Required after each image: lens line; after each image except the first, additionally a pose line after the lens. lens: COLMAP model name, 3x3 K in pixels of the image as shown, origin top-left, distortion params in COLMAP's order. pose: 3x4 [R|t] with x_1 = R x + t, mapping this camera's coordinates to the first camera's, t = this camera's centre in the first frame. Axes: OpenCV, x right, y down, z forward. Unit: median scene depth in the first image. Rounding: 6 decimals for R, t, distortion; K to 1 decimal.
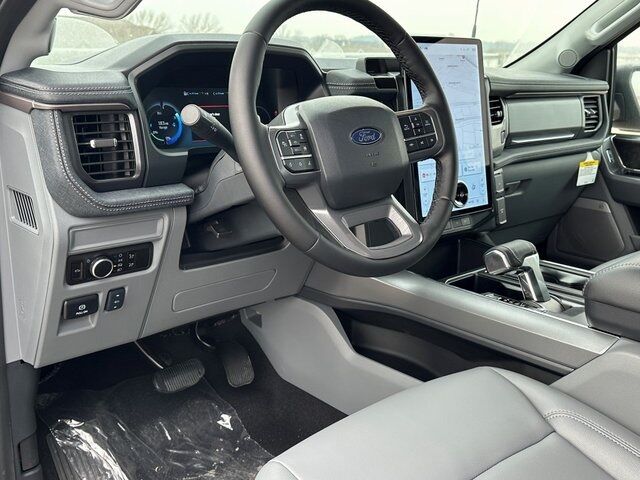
lens RADIAL K [[664.3, 0, 320.0], [0, 664.3, 240.0], [0, 0, 1]] dist [0.119582, -0.001721]
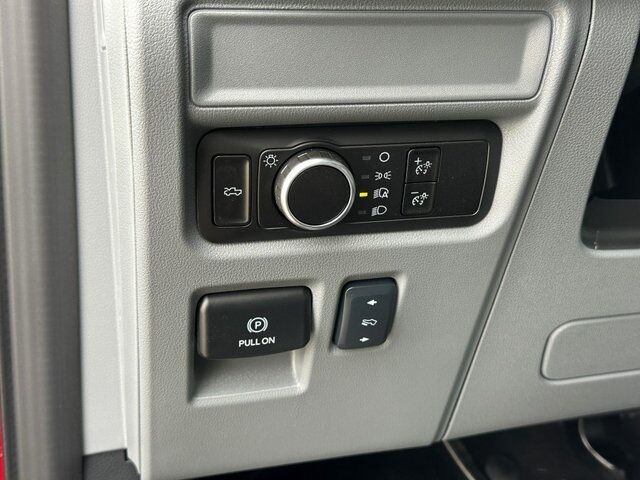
lens RADIAL K [[775.2, 0, 320.0], [0, 775.2, 240.0], [0, 0, 1]] dist [0.112155, -0.001025]
pose [[0.891222, 0.071289, -0.447930, -0.170899], [-0.091432, 0.995535, -0.023477, 0.066677], [0.444256, 0.061878, 0.893760, 0.690856]]
